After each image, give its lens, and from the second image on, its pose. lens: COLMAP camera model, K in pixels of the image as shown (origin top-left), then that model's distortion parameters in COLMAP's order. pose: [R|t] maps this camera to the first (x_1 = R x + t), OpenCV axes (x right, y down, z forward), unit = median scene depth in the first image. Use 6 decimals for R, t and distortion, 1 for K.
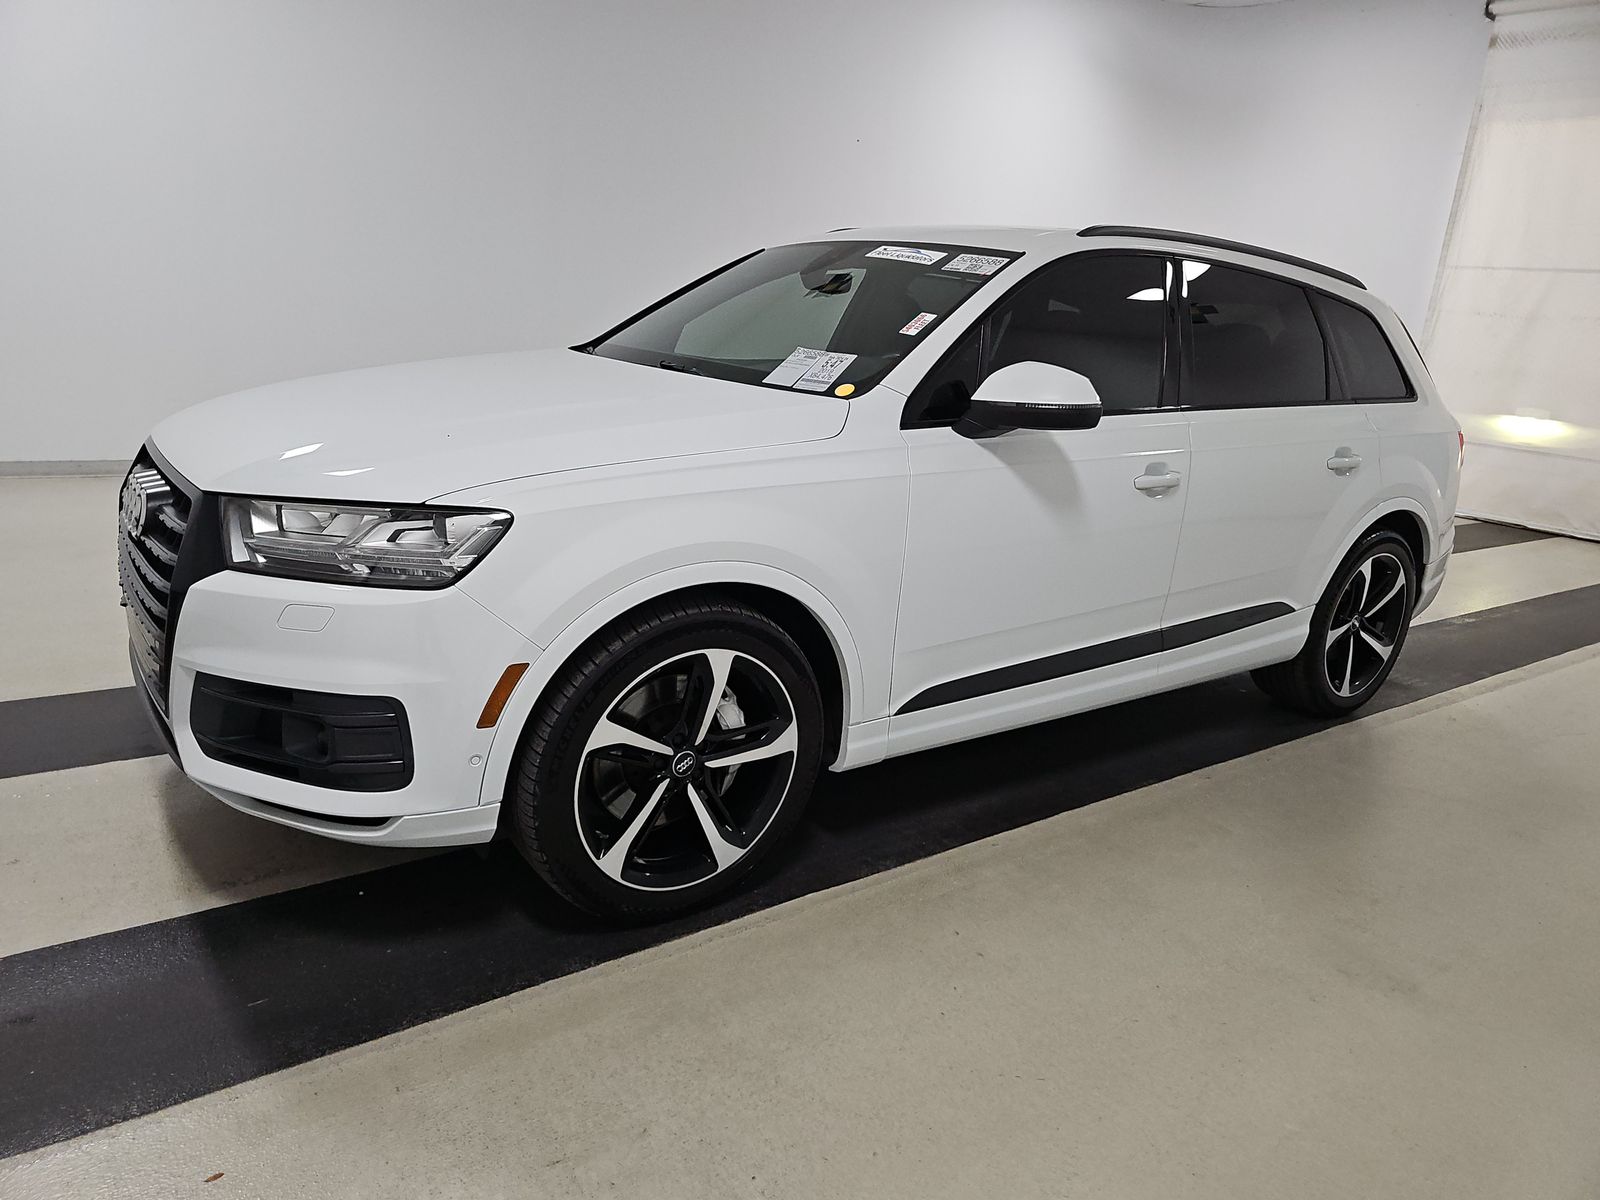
lens RADIAL K [[1066.2, 0, 805.1], [0, 1066.2, 605.1], [0, 0, 1]] dist [0.012800, -0.007860]
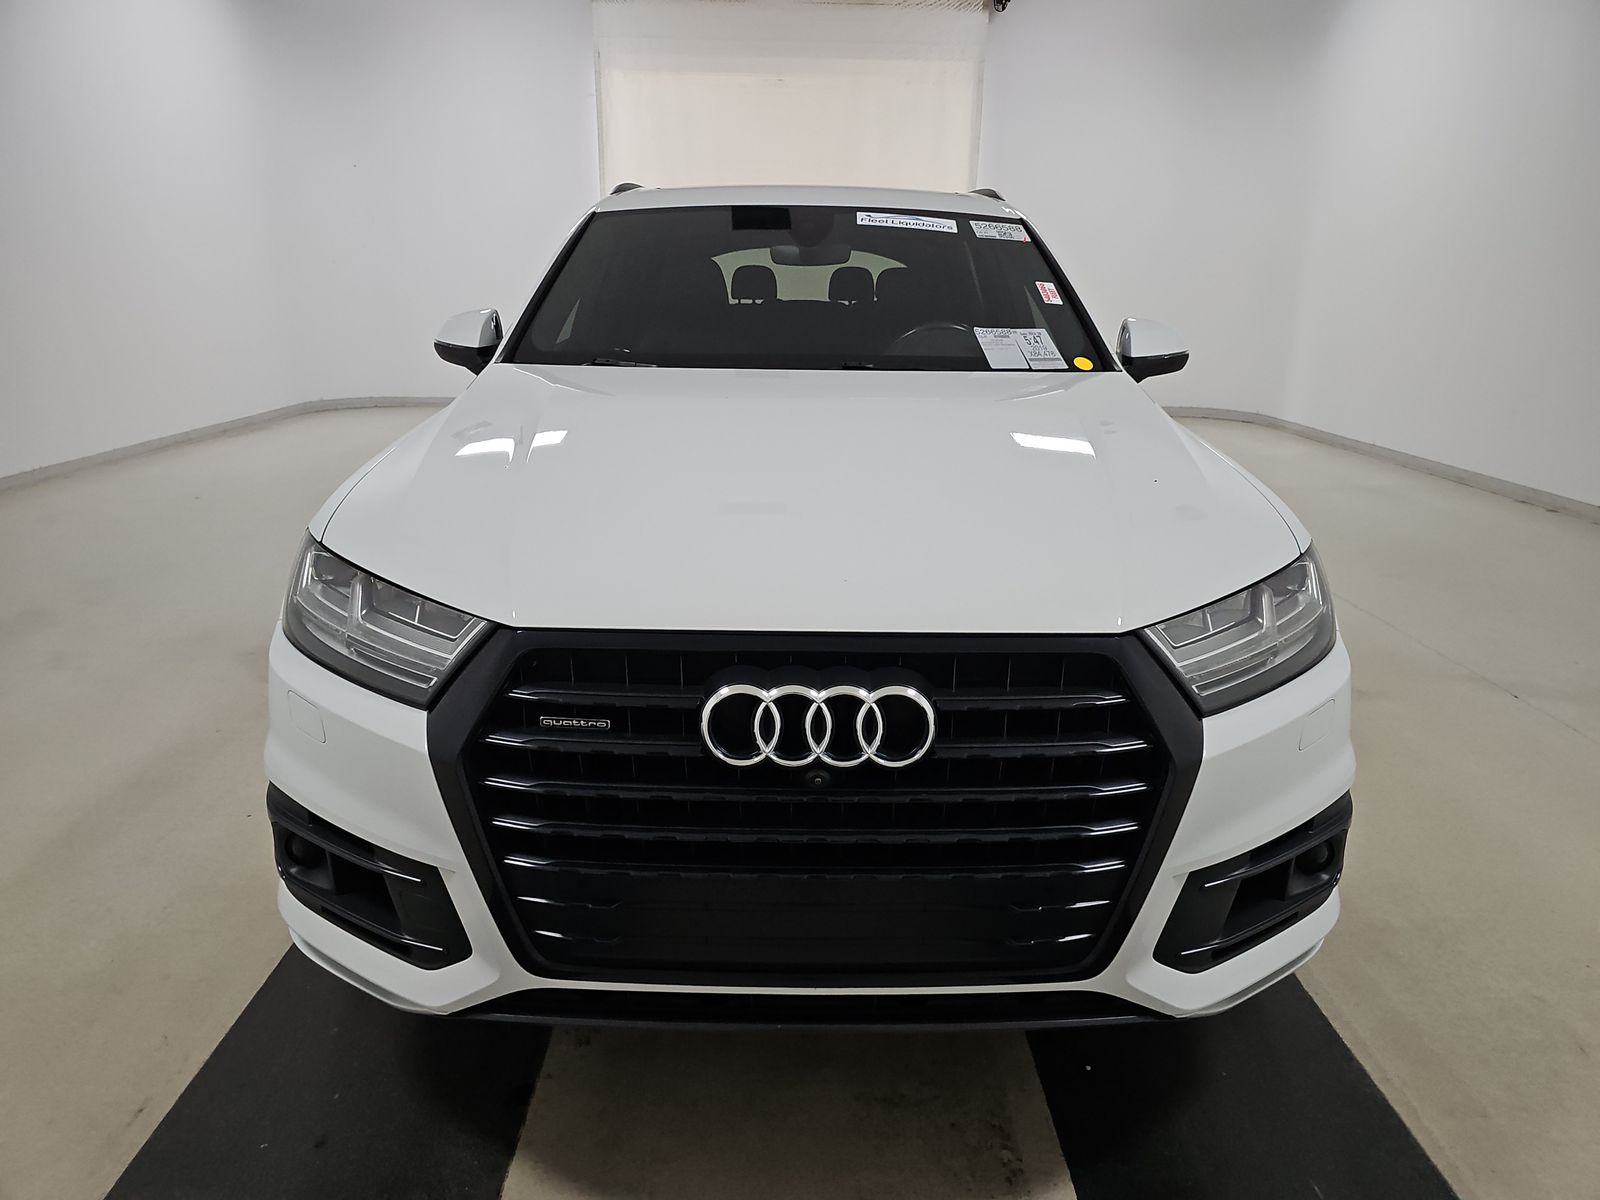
lens RADIAL K [[1066.2, 0, 805.1], [0, 1066.2, 593.5], [0, 0, 1]] dist [0.012800, -0.007860]
pose [[0.580744, -0.301620, 0.756150, -0.931356], [0.256907, 0.949270, 0.181342, -0.239955], [-0.772487, 0.088947, 0.628771, 0.566286]]
